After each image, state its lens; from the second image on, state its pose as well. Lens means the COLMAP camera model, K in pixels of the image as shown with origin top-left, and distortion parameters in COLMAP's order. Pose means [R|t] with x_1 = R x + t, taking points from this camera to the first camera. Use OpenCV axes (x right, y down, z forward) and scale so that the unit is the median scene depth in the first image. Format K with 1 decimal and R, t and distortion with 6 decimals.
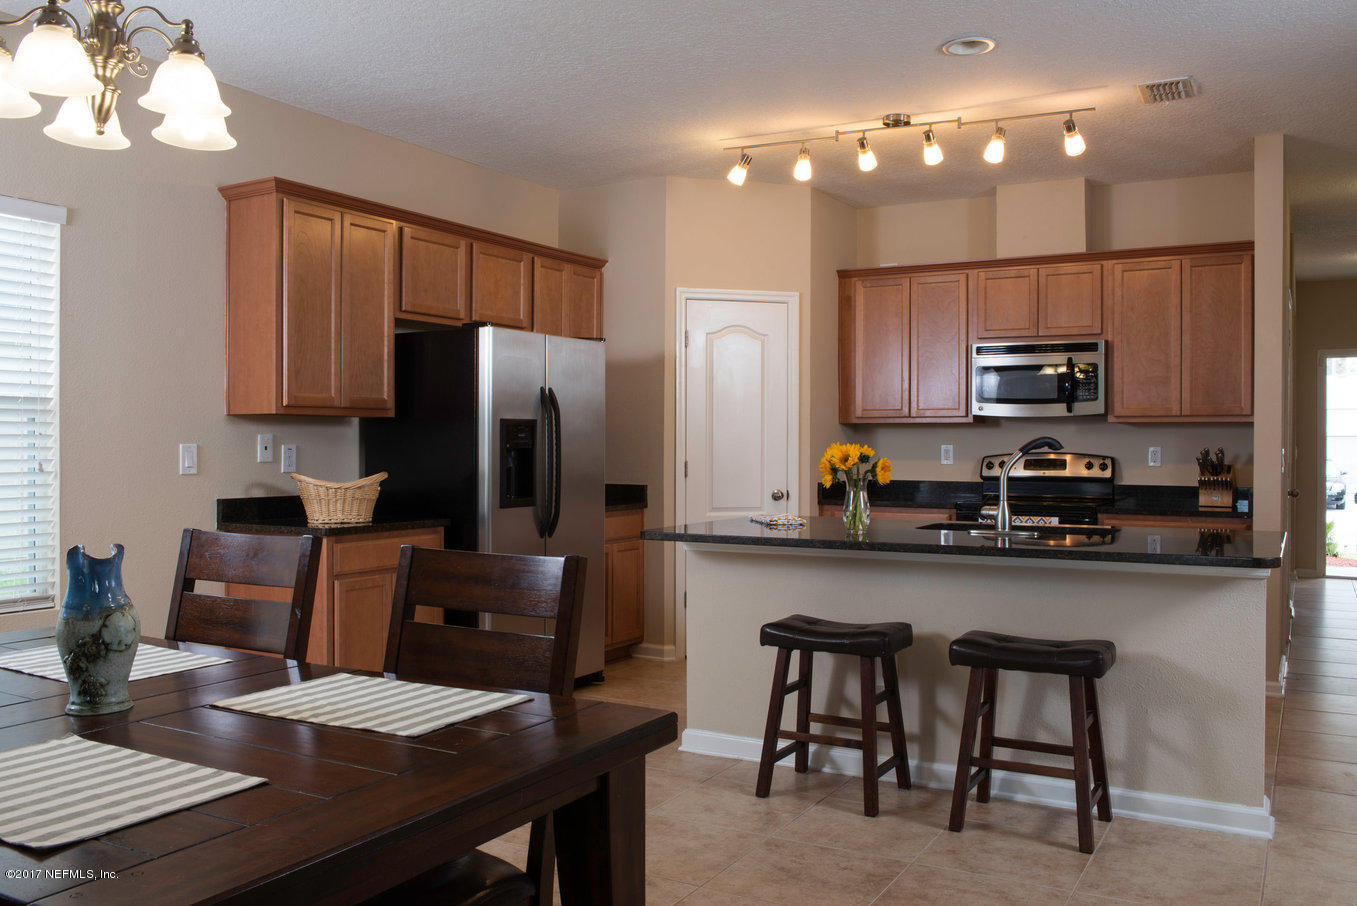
lens RADIAL K [[1182.5, 0, 678.5], [0, 1182.5, 453.0], [0, 0, 1]] dist [-0.004129, -0.000527]
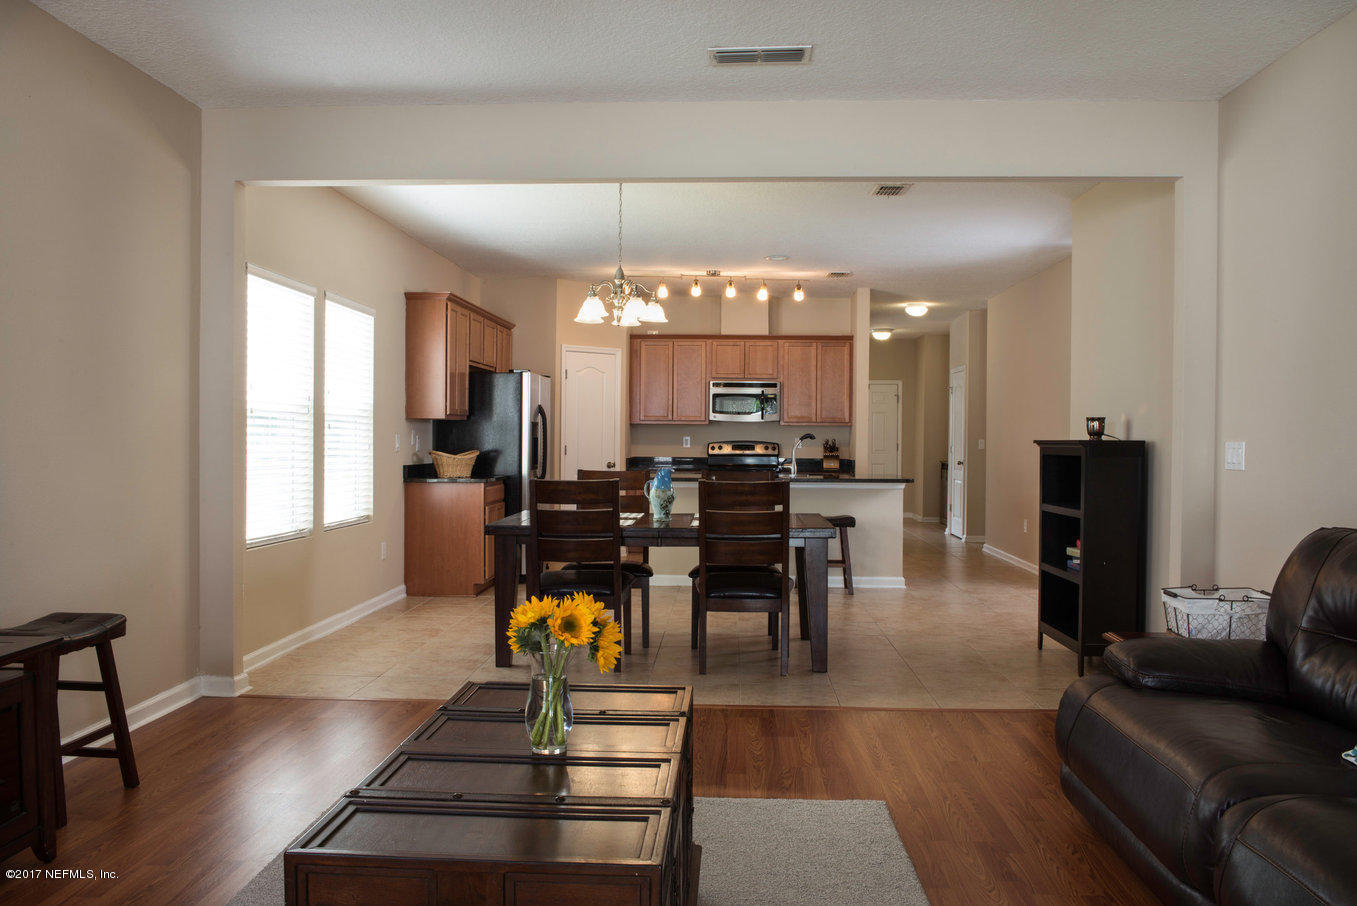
lens RADIAL K [[1182.5, 0, 678.5], [0, 1182.5, 453.0], [0, 0, 1]] dist [-0.004129, -0.000527]
pose [[0.895358, -0.003482, 0.445334, -0.630993], [0.000965, 0.999982, 0.005878, 0.007784], [-0.445347, -0.004833, 0.895345, -0.631385]]
